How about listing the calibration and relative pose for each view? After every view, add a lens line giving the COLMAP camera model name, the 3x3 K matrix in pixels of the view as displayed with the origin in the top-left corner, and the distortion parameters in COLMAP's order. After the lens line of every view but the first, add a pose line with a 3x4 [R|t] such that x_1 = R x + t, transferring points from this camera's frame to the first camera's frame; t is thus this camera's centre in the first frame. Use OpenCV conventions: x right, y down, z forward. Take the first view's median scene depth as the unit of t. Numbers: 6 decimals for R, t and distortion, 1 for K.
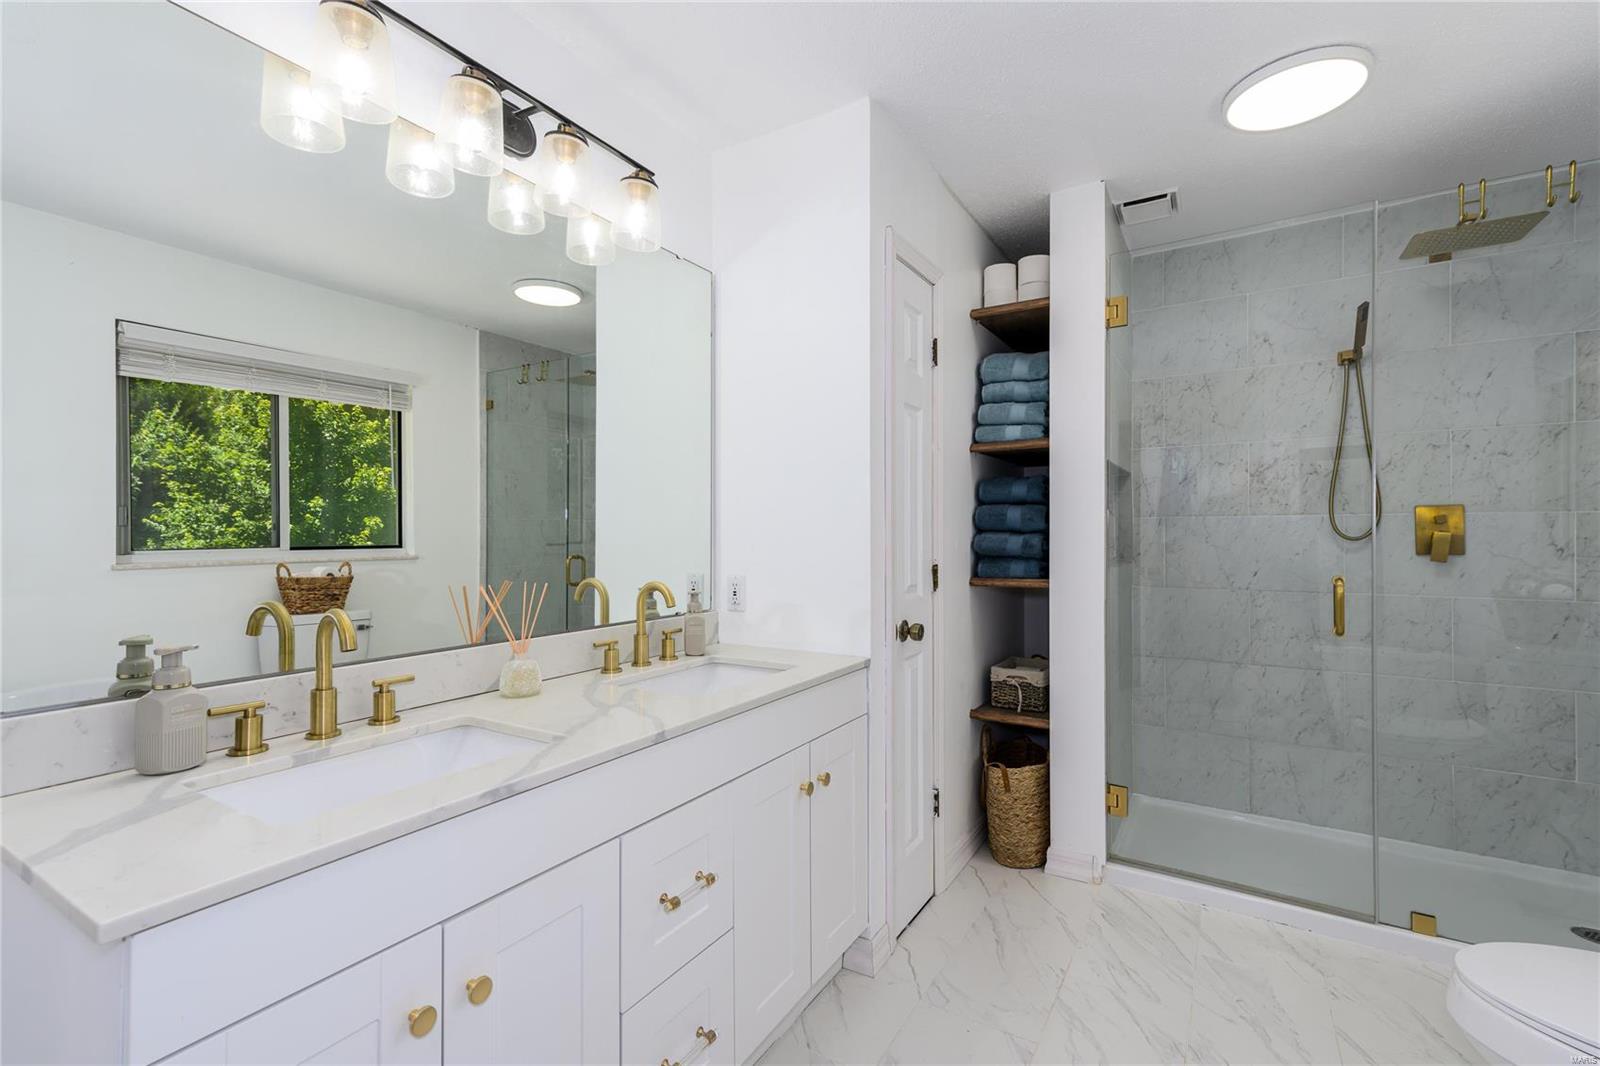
lens RADIAL K [[707.1, 0, 818.4], [0, 707.1, 534.3], [0, 0, 1]] dist [0.007213, 0.000014]
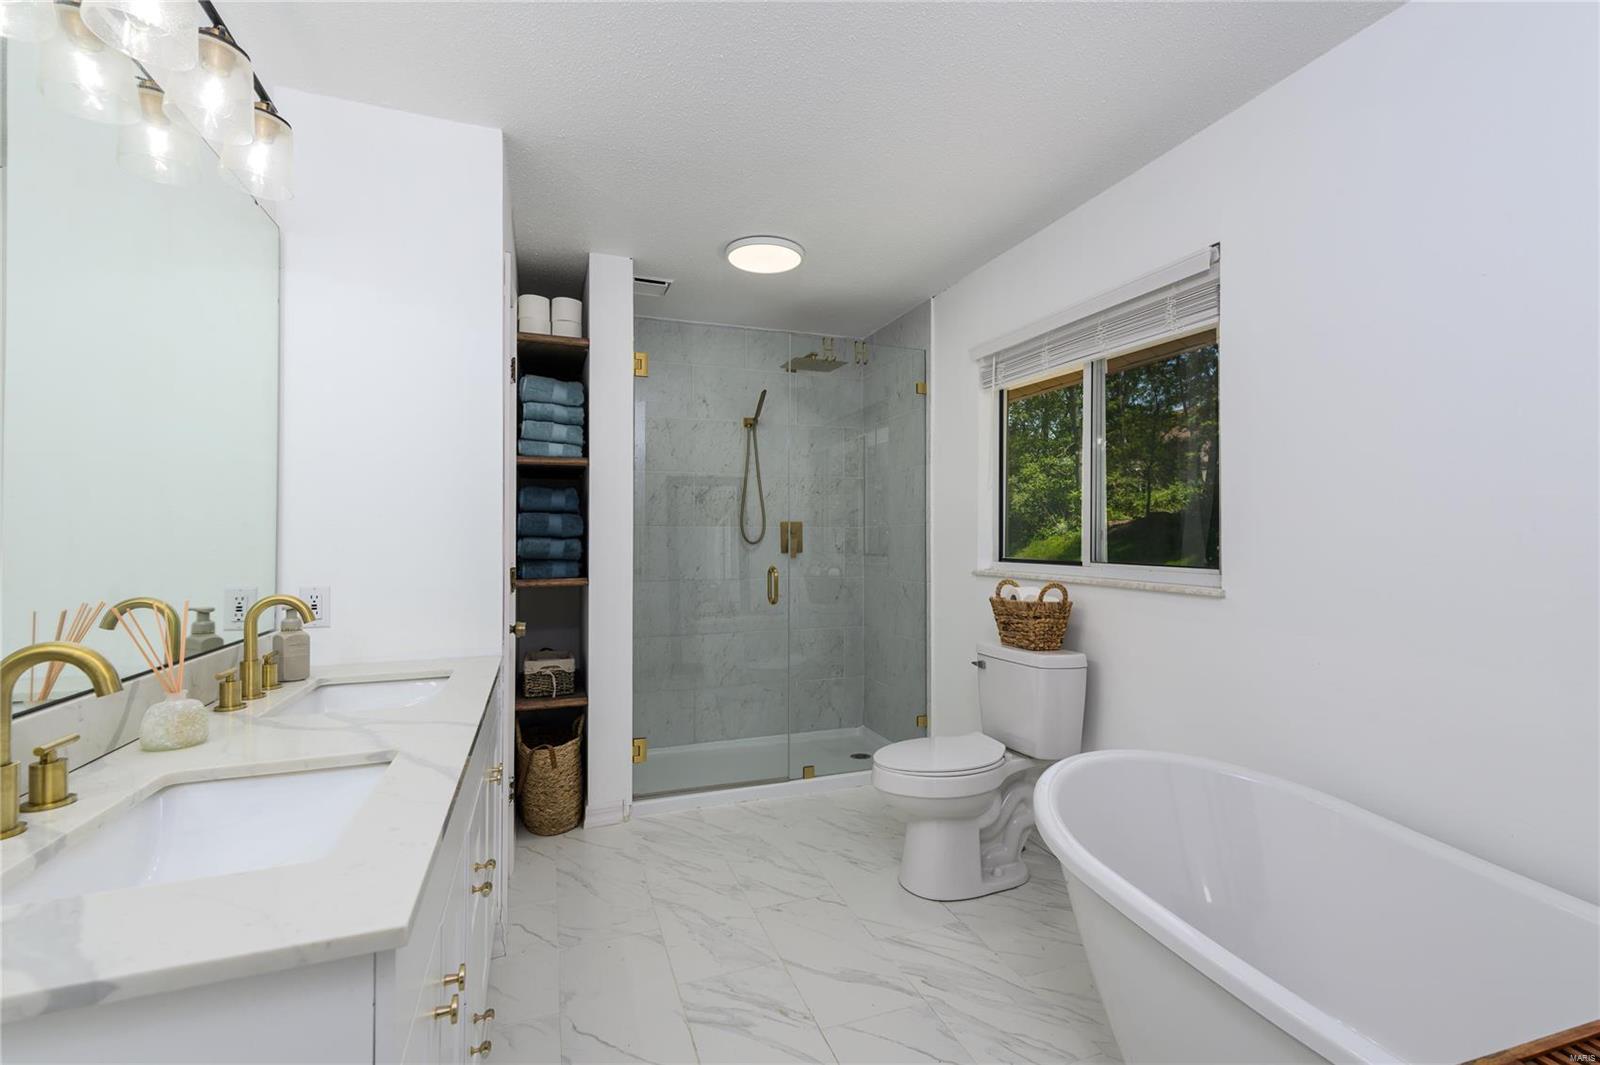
lens RADIAL K [[707.1, 0, 818.4], [0, 707.1, 533.8], [0, 0, 1]] dist [0.007213, 0.000014]
pose [[0.600742, 0.007833, 0.799405, -0.379605], [0.000862, 0.999945, -0.010445, 0.003035], [-0.799443, 0.006964, 0.600702, -0.015437]]
